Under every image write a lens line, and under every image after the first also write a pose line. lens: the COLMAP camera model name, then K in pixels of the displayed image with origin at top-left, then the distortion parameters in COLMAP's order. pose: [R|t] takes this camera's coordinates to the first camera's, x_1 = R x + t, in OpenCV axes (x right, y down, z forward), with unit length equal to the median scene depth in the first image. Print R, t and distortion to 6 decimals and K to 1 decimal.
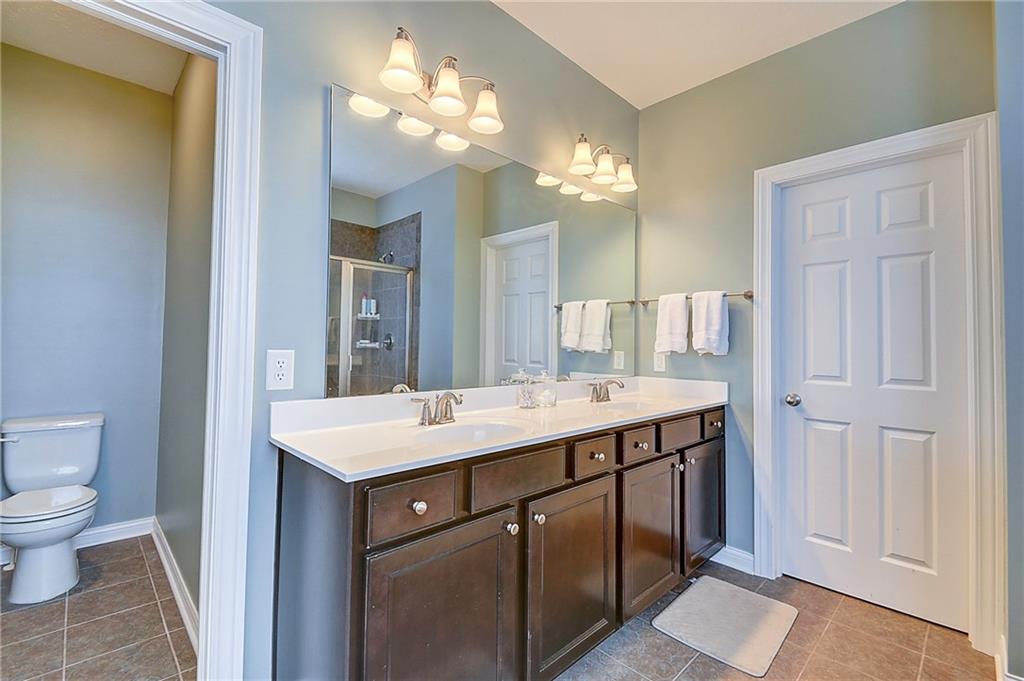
lens RADIAL K [[445.3, 0, 512.1], [0, 445.3, 331.6], [0, 0, 1]] dist [0.023762, -0.015796]
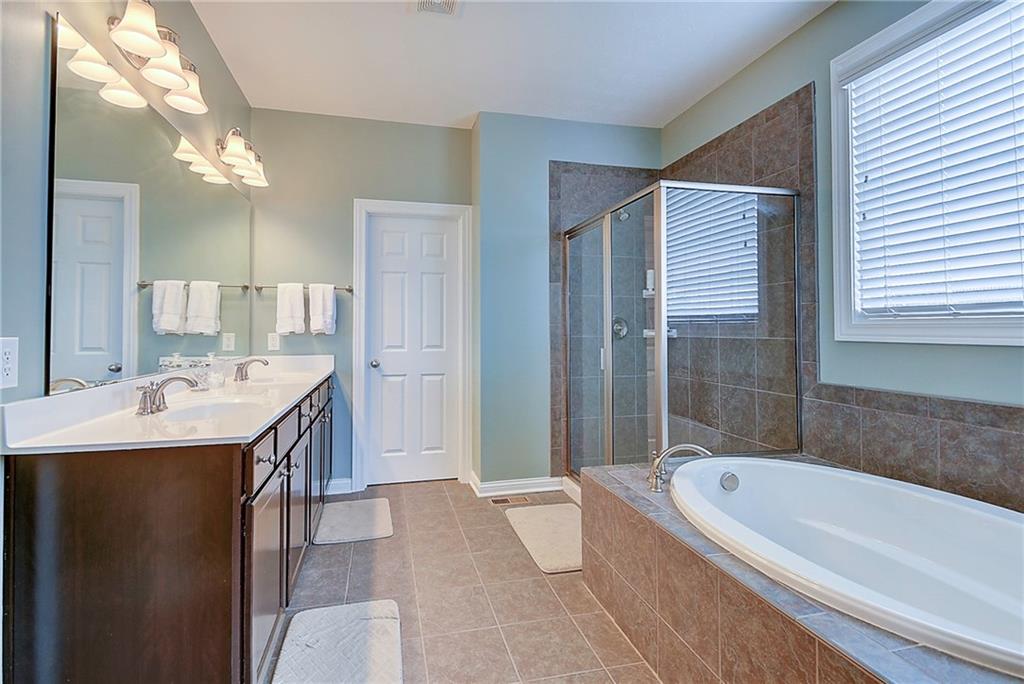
lens RADIAL K [[458.4, 0, 488.4], [0, 458.4, 320.5], [0, 0, 1]] dist [0.030138, 0.000189]
pose [[0.515963, 0.004142, 0.856601, -0.448827], [-0.020104, 0.999771, 0.007275, -0.006301], [-0.856375, -0.020974, 0.515929, -0.079395]]
